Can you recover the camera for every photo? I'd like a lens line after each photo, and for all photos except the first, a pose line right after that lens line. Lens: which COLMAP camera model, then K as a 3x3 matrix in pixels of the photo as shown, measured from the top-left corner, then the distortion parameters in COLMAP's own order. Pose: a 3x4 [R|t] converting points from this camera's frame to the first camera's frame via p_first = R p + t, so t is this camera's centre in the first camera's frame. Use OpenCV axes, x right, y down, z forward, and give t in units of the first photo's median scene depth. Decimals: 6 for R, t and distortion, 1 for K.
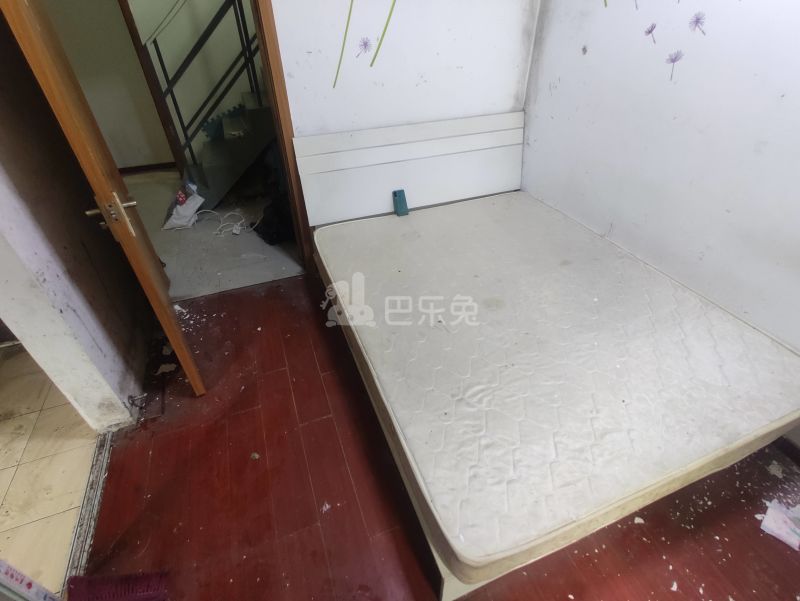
lens RADIAL K [[389.8, 0, 400.8], [0, 389.8, 298.6], [0, 0, 1]] dist [0.001203, -0.001308]
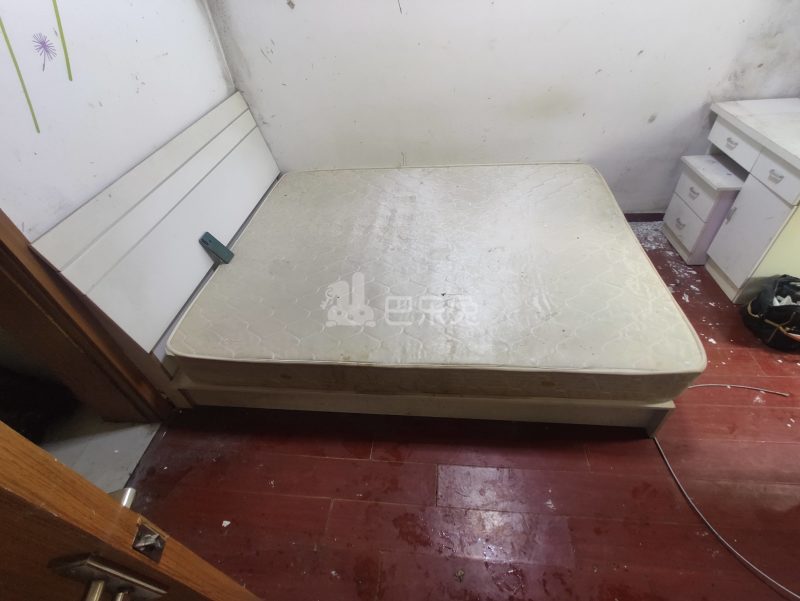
lens RADIAL K [[389.8, 0, 400.8], [0, 389.8, 298.6], [0, 0, 1]] dist [0.001203, -0.001308]
pose [[0.448300, -0.620232, 0.643692, -0.414624], [0.593913, 0.744853, 0.304075, -0.209157], [-0.668053, 0.245980, 0.702282, 0.297697]]
